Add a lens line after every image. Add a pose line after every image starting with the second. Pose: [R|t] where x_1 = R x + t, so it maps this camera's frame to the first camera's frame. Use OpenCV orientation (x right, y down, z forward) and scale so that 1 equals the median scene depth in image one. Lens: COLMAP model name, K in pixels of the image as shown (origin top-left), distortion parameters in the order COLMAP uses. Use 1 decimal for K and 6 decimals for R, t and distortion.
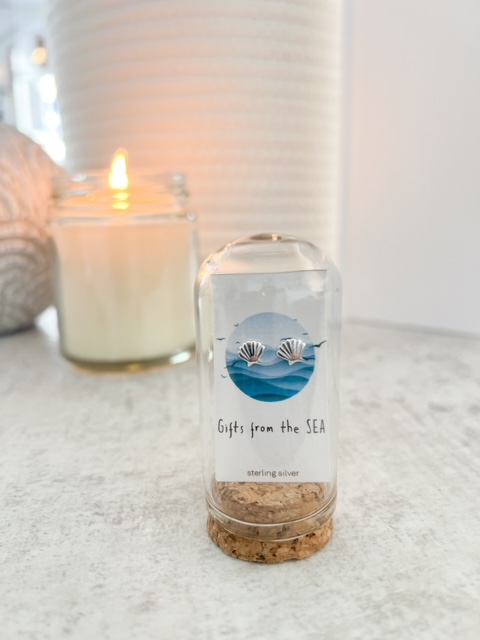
lens RADIAL K [[518.8, 0, 240.0], [0, 518.8, 320.0], [0, 0, 1]] dist [-0.031612, -0.008008]
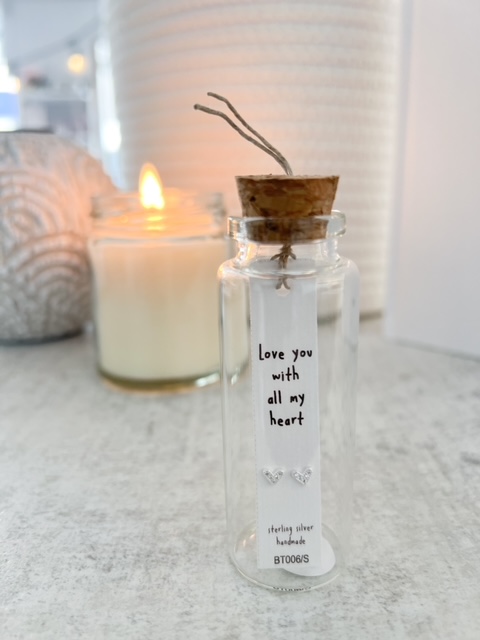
lens RADIAL K [[518.1, 0, 239.6], [0, 518.1, 317.9], [0, 0, 1]] dist [-0.029918, -0.010049]
pose [[0.989614, 0.043155, -0.137116, 0.126274], [-0.040496, 0.998935, 0.022130, -0.121667], [0.137925, -0.016348, 0.990308, 0.054474]]
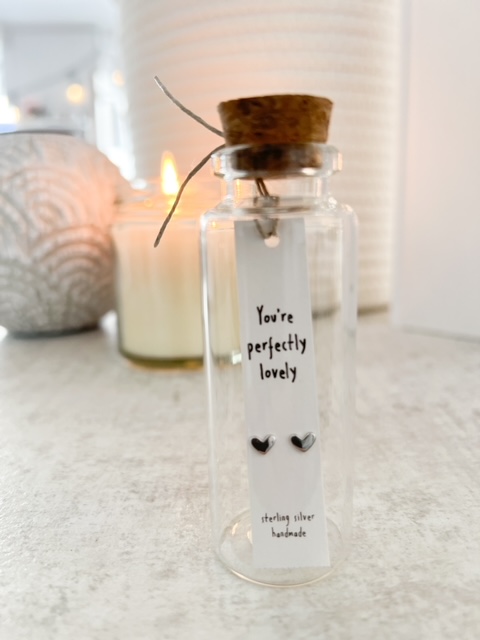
lens RADIAL K [[517.9, 0, 241.7], [0, 517.9, 321.0], [0, 0, 1]] dist [-0.030037, -0.013466]
pose [[0.991422, 0.025128, -0.128262, 0.072153], [-0.028431, 0.999308, -0.023991, 0.041455], [0.127570, 0.027431, 0.991450, -0.039775]]
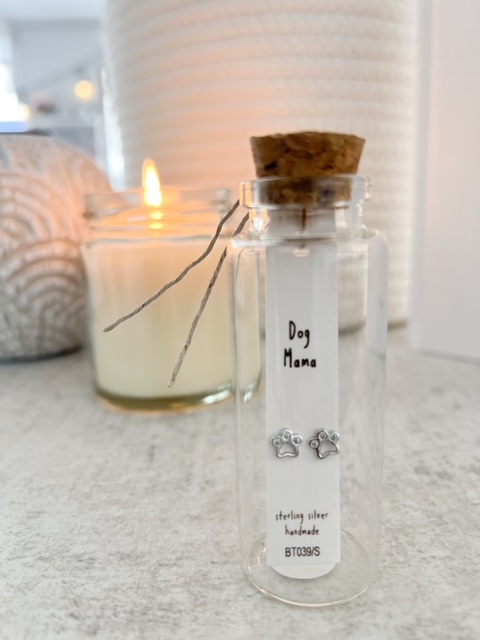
lens RADIAL K [[517.9, 0, 241.7], [0, 517.9, 321.0], [0, 0, 1]] dist [-0.030037, -0.013466]
pose [[0.988071, 0.020498, -0.152630, 0.096627], [-0.022693, 0.999662, -0.012653, -0.080554], [0.152319, 0.015965, 0.988202, 0.236710]]
